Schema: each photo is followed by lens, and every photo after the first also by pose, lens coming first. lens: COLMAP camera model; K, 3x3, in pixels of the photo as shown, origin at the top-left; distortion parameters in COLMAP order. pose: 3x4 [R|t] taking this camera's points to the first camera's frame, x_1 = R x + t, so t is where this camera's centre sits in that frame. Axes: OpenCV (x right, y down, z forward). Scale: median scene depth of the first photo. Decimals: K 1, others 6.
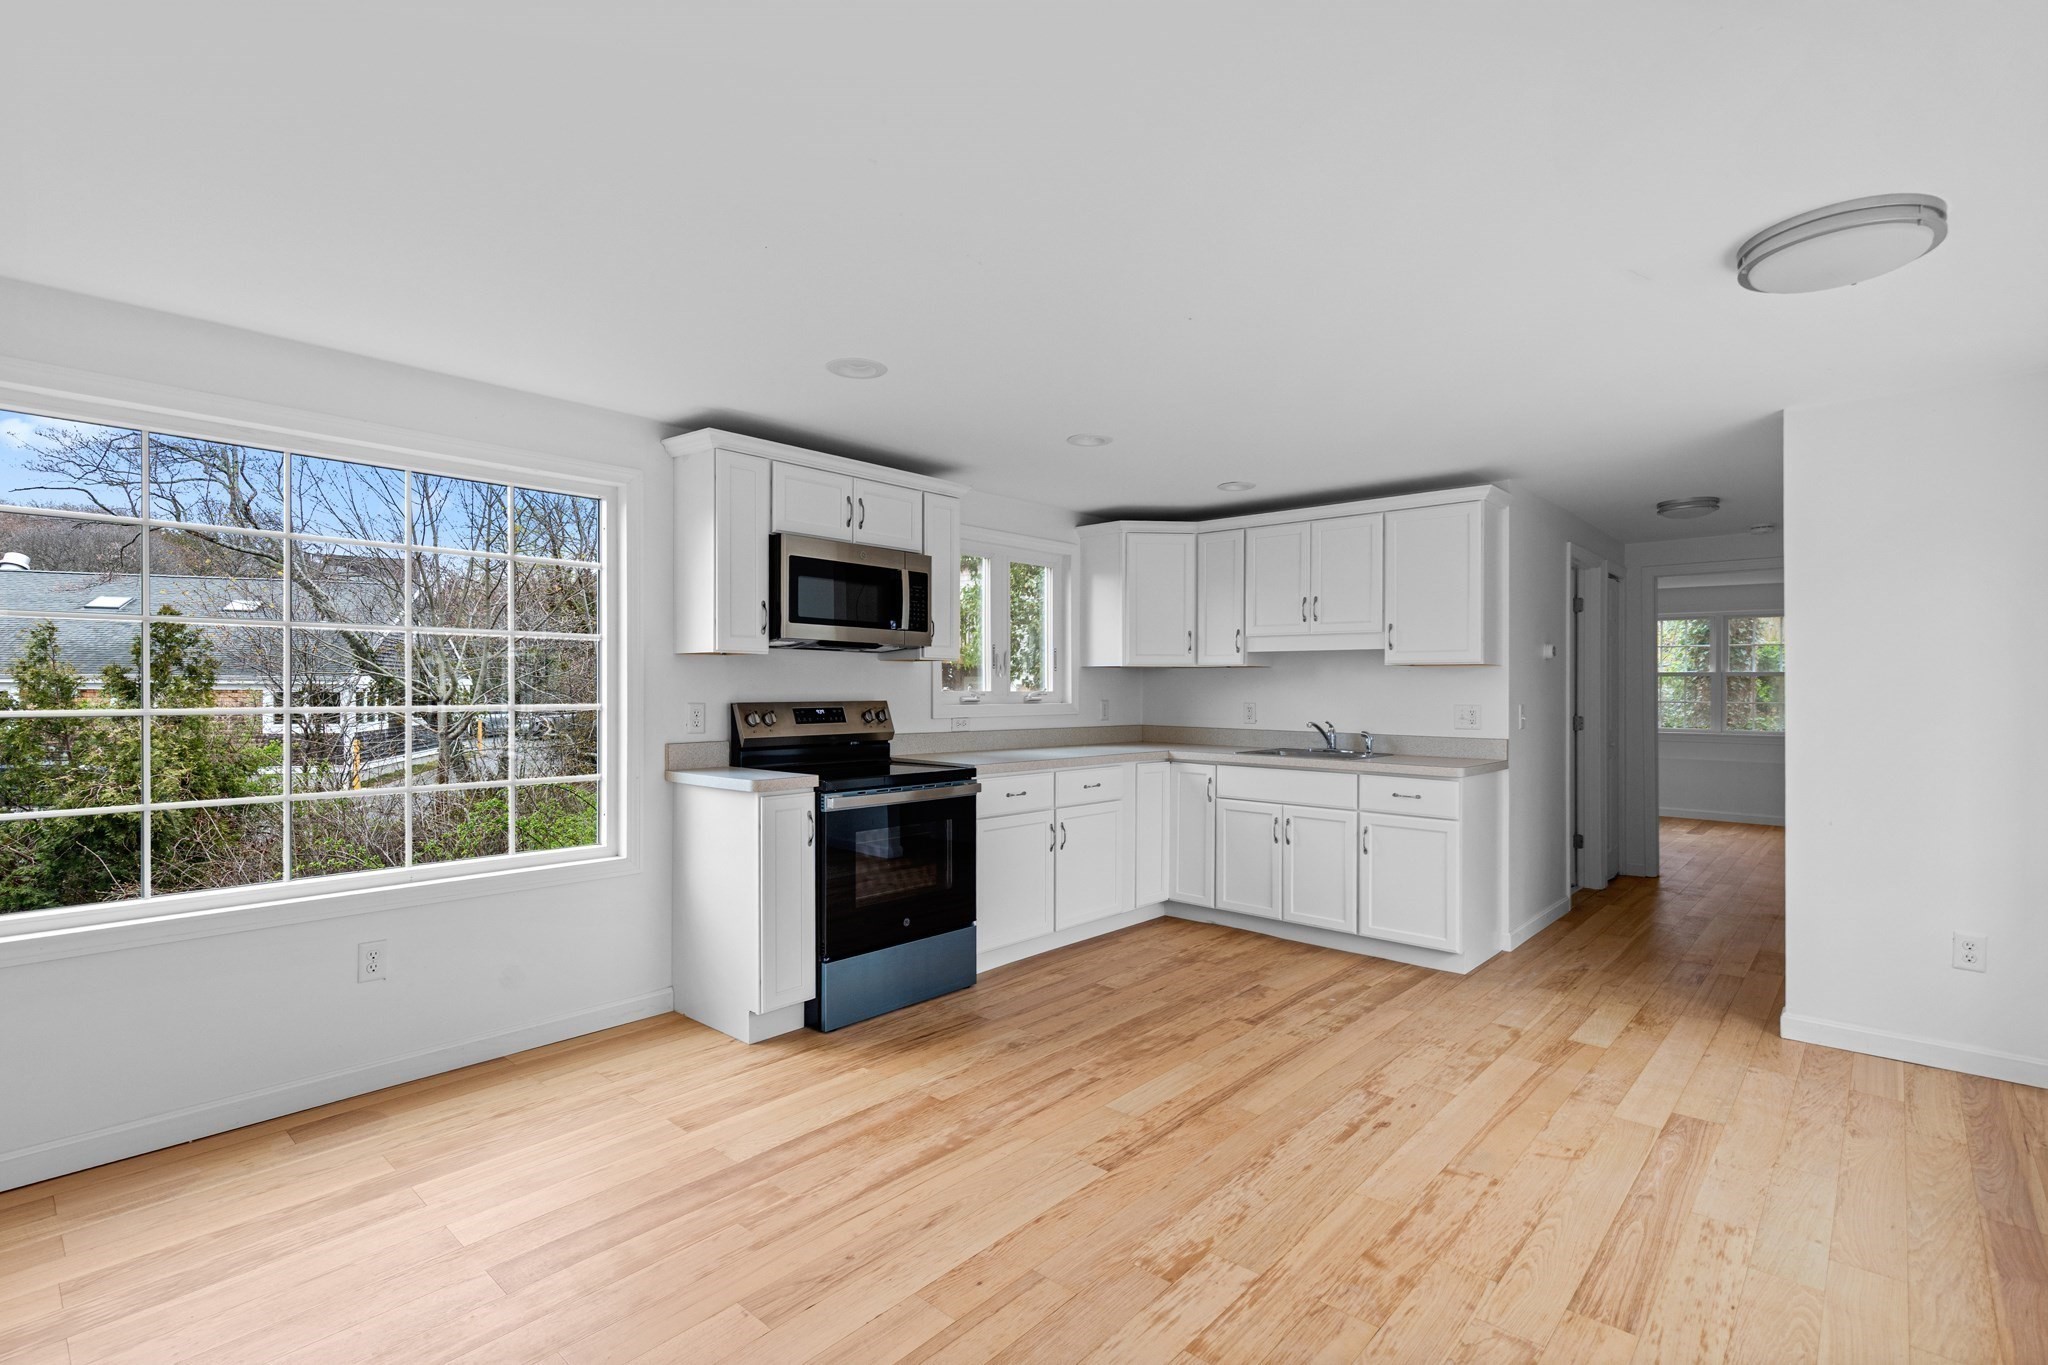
lens RADIAL K [[956.1, 0, 1075.3], [0, 956.1, 678.9], [0, 0, 1]] dist [0.011660, -0.000387]
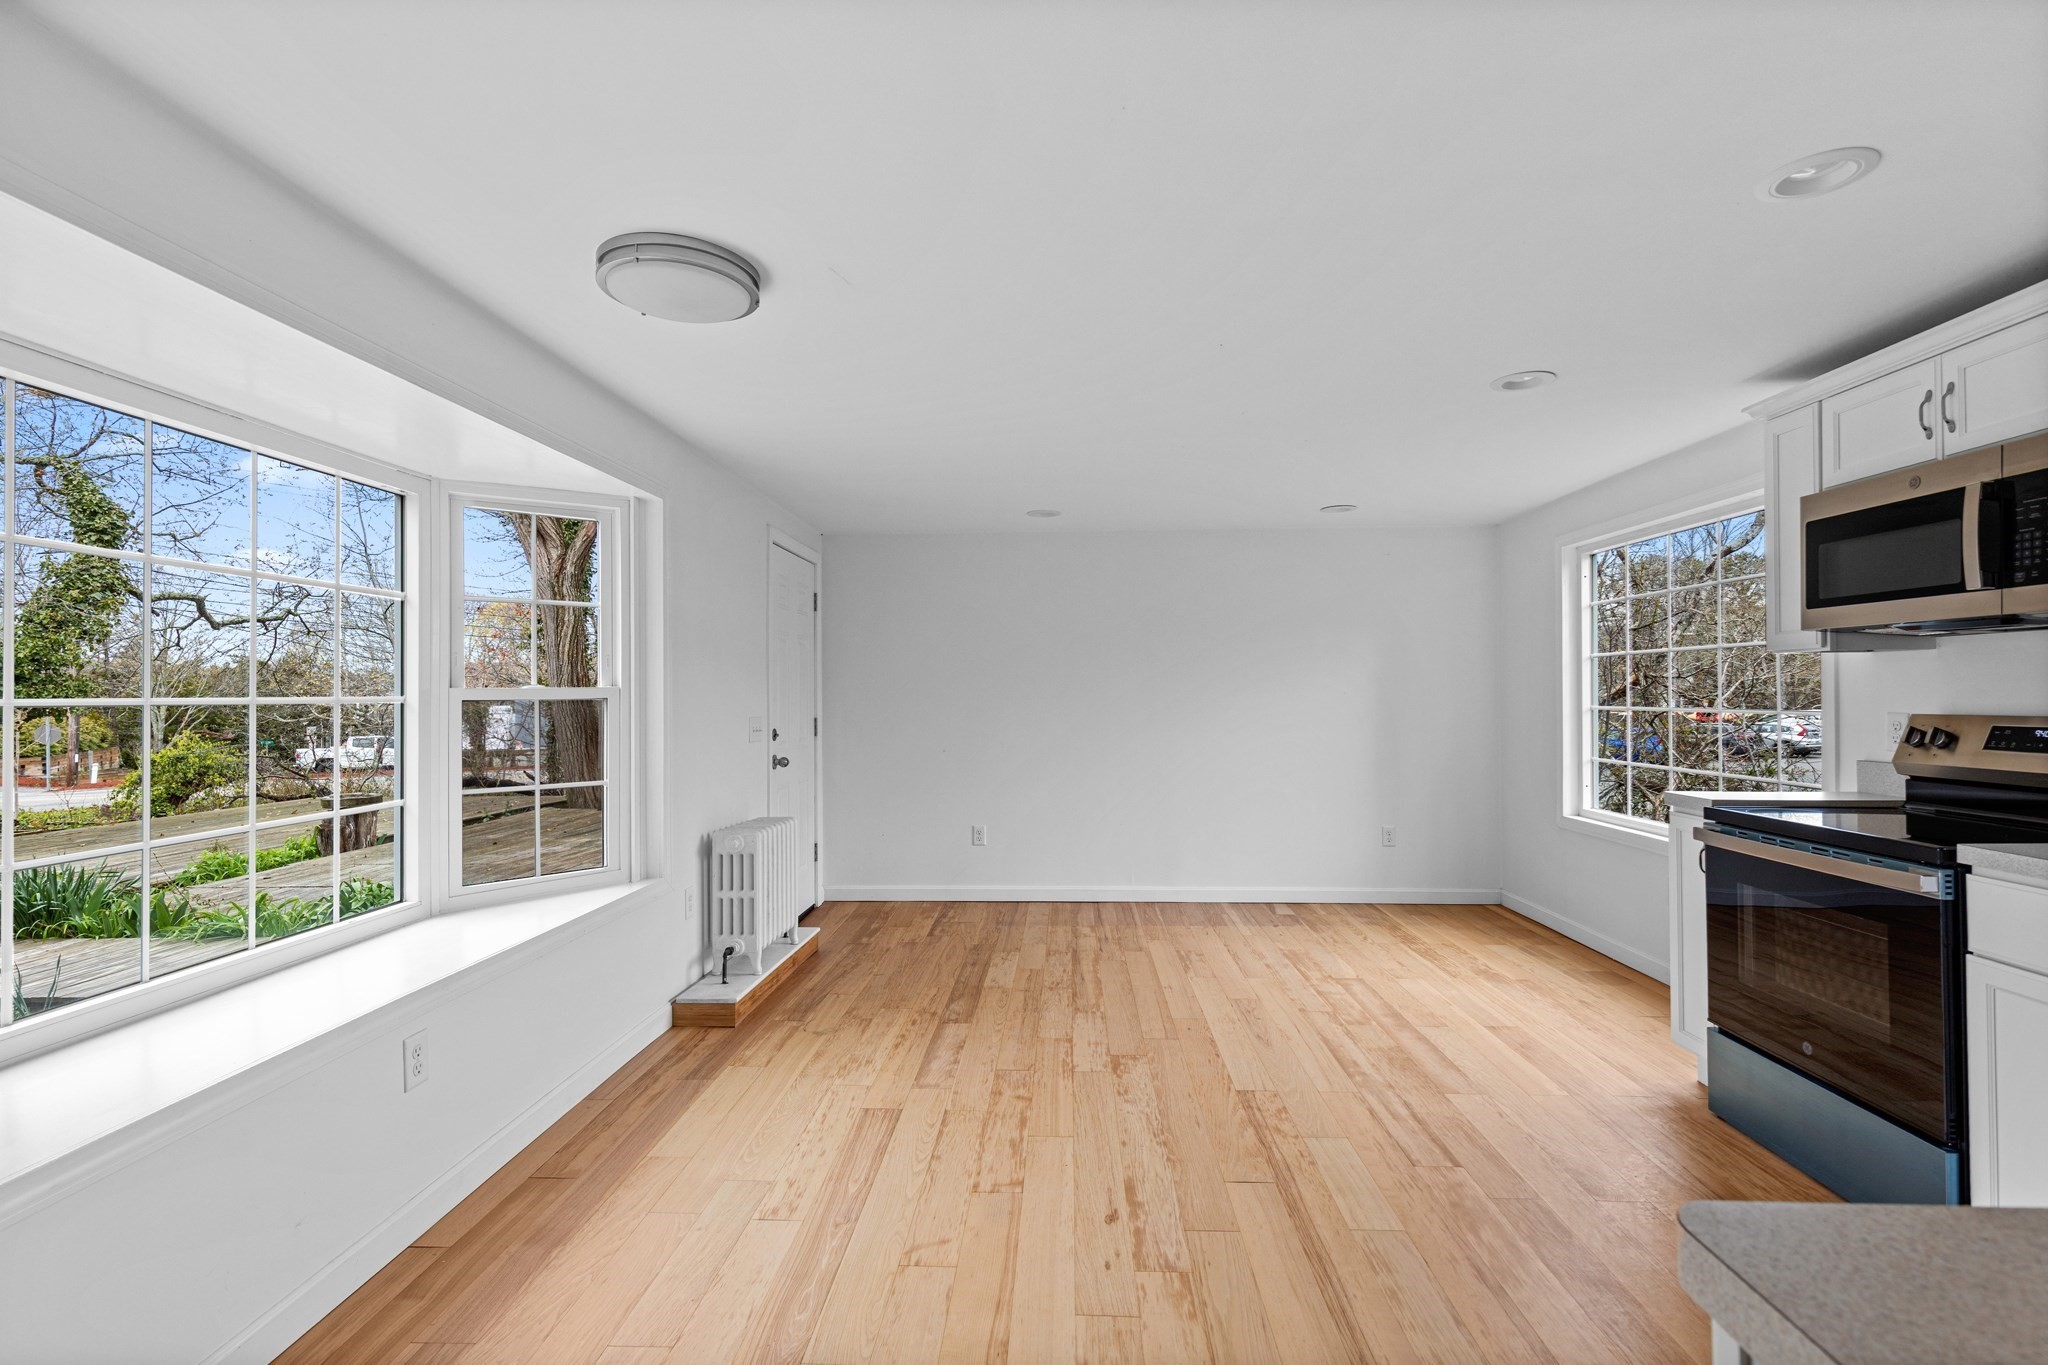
lens RADIAL K [[949.4, 0, 1024.0], [0, 949.4, 682.5], [0, 0, 1]] dist [0.013035, 0.000100]
pose [[-0.795346, -0.005688, -0.606128, 0.632008], [0.008954, 0.999737, -0.021131, 0.010270], [0.606089, -0.022234, -0.795086, 1.156155]]
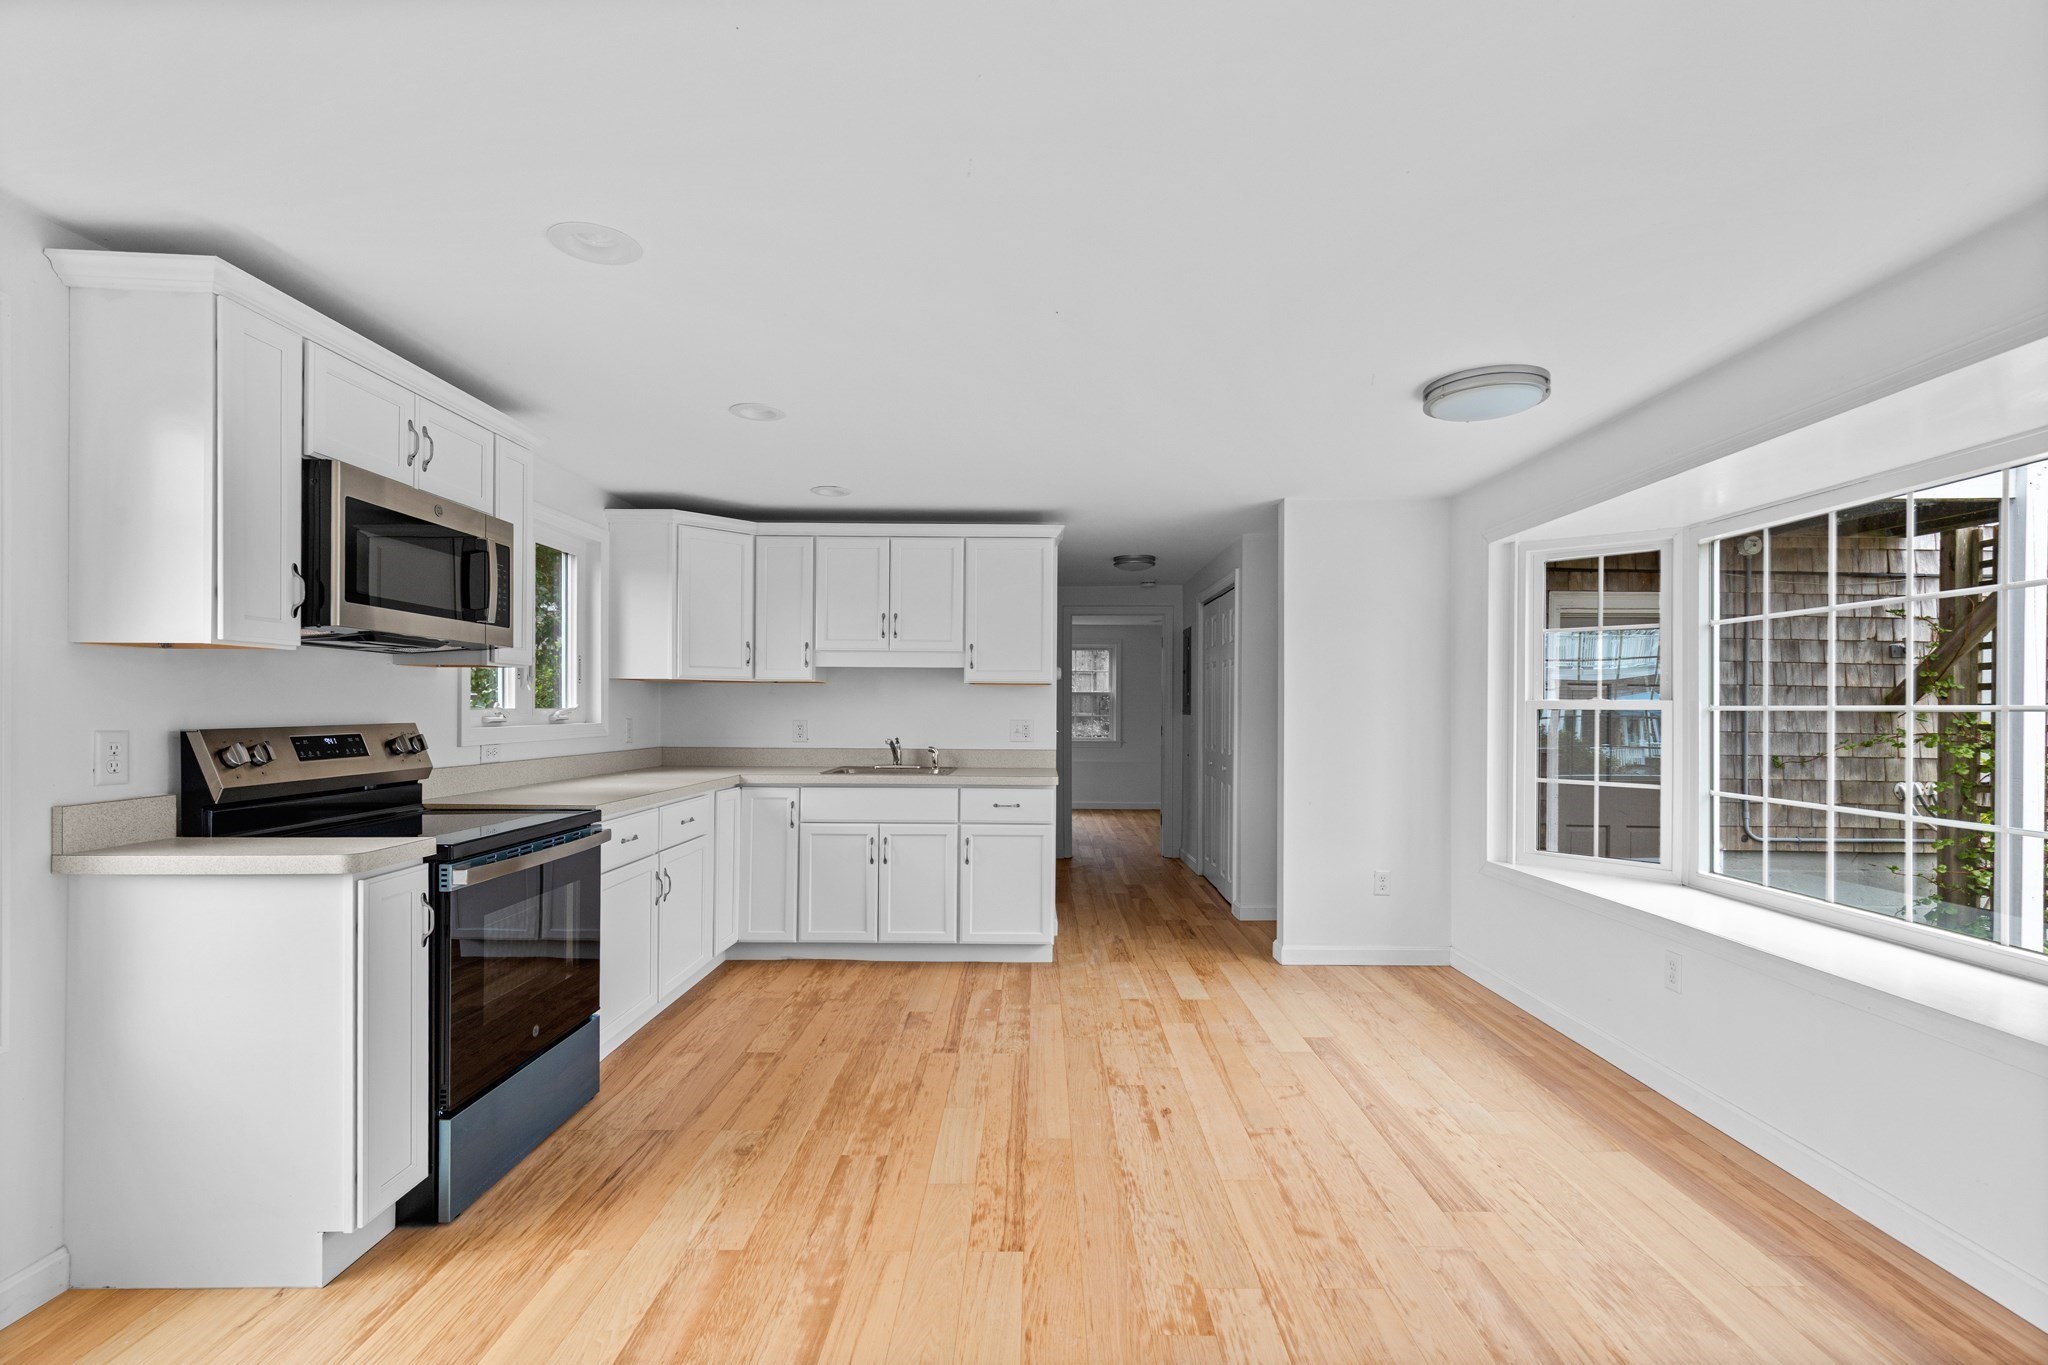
lens RADIAL K [[915.2, 0, 1043.6], [0, 915.2, 700.4], [0, 0, 1]] dist [0.012150, -0.000722]
pose [[0.763711, 0.003056, 0.645551, -0.318442], [-0.006544, 0.999974, 0.003009, 0.001678], [-0.645525, -0.006523, 0.763711, 0.218772]]
